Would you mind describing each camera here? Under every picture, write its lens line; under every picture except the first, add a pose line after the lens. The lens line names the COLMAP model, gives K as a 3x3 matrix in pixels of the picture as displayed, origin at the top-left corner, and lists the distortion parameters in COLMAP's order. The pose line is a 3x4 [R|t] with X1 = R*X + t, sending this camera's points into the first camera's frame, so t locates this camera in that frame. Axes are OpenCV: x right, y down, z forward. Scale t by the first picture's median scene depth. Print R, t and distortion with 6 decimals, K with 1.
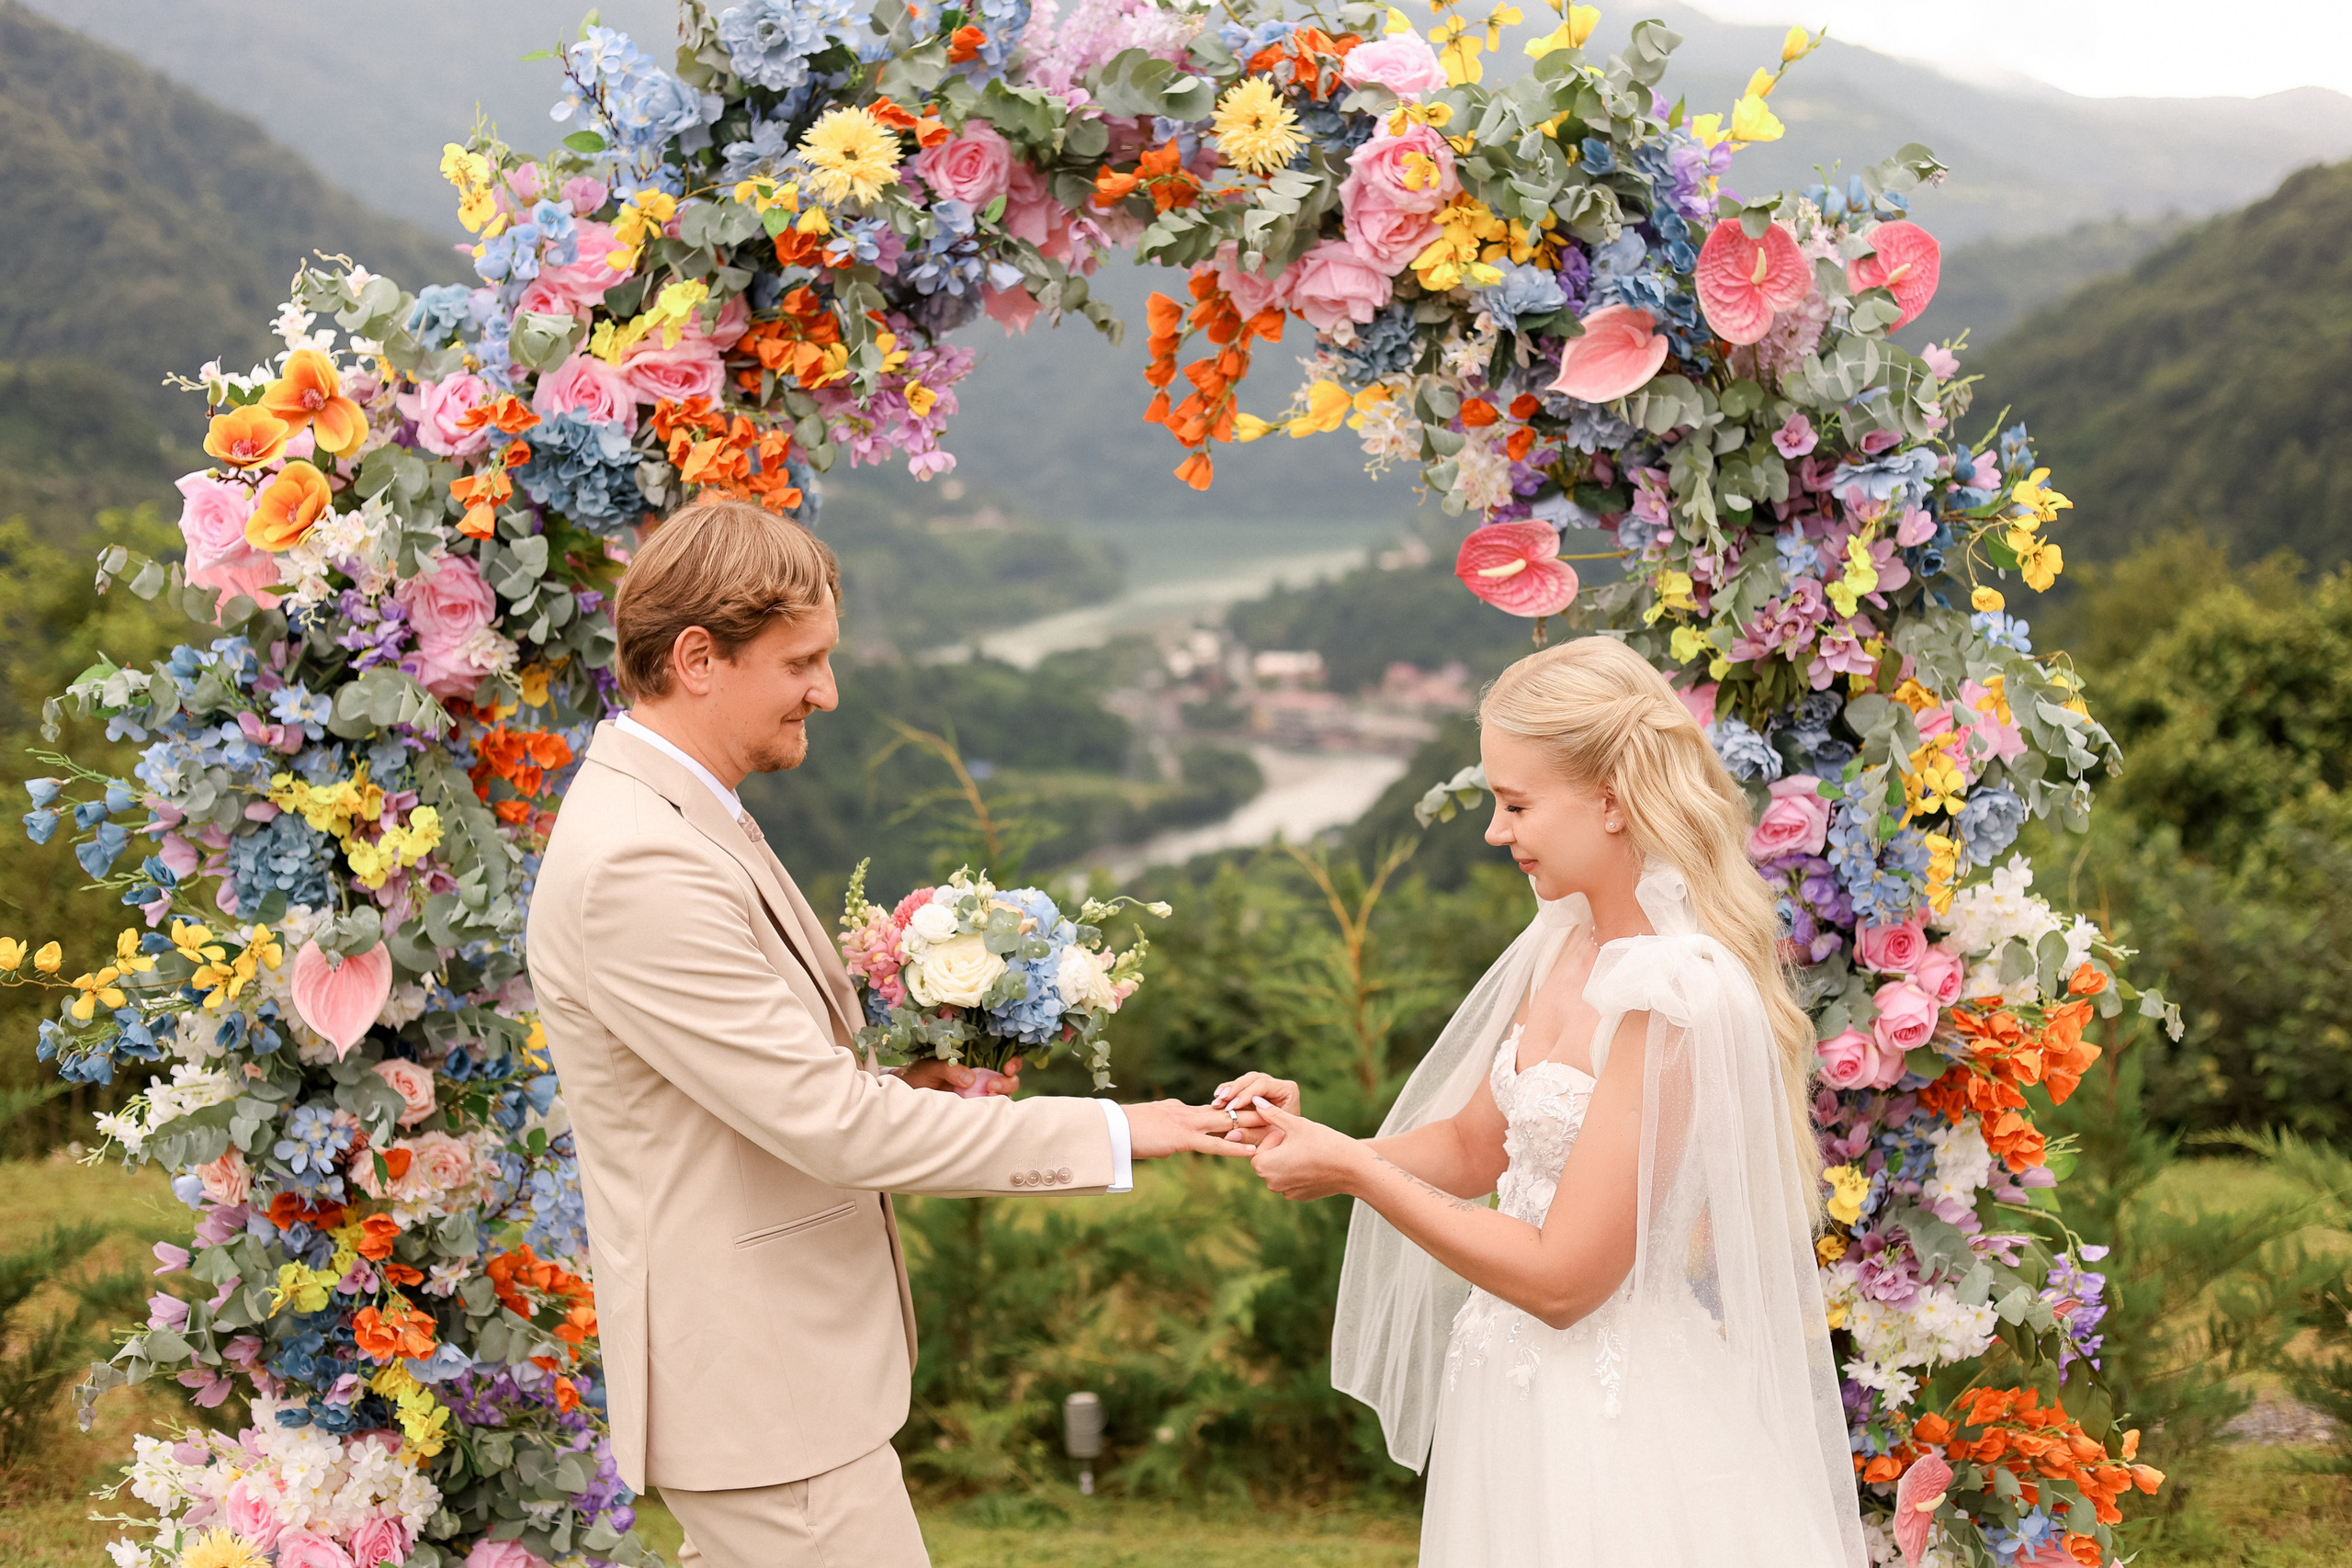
lens RADIAL K [[3380.1, 0, 1199.6], [0, 3380.1, 759.5], [0, 0, 1]] dist [-0.100071, -0.081767]
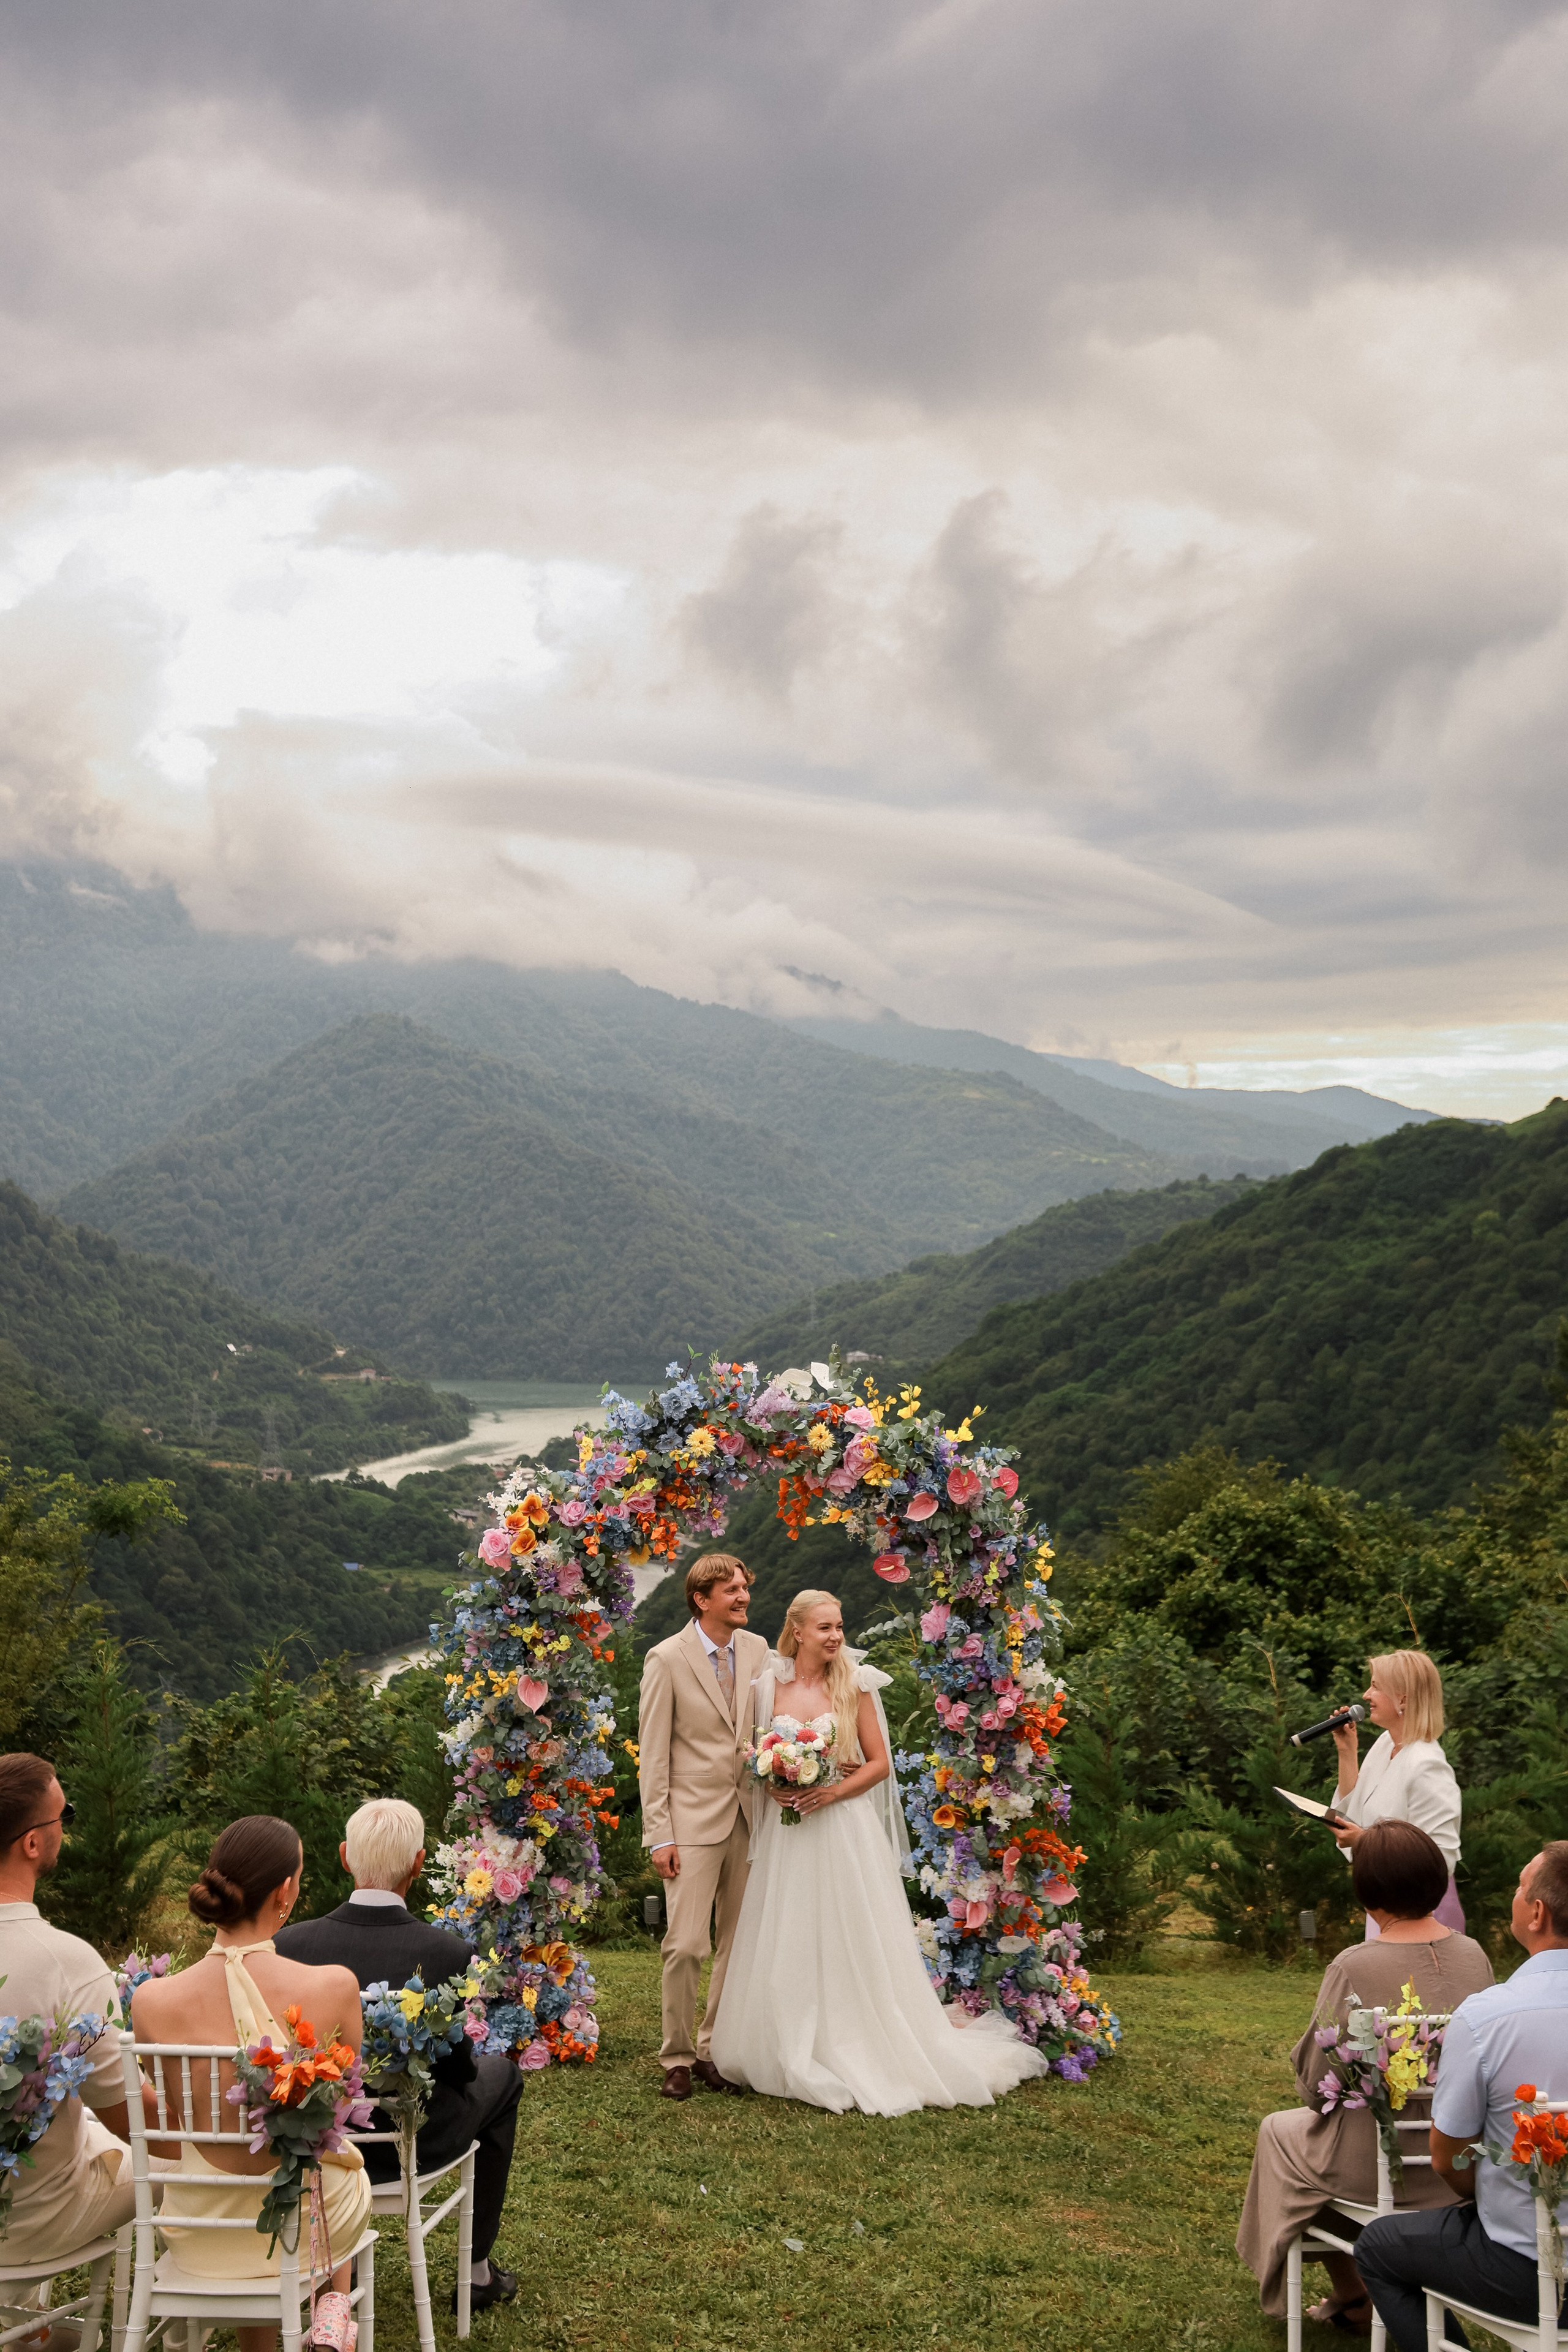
lens RADIAL K [[2506.8, 0, 813.6], [0, 2506.8, 1171.4], [0, 0, 1]] dist [0.003956, 0.117573]
pose [[0.993136, 0.038283, 0.110527, -0.272546], [-0.020718, 0.987555, -0.155901, -0.056286], [-0.115120, 0.152541, 0.981569, -1.486528]]
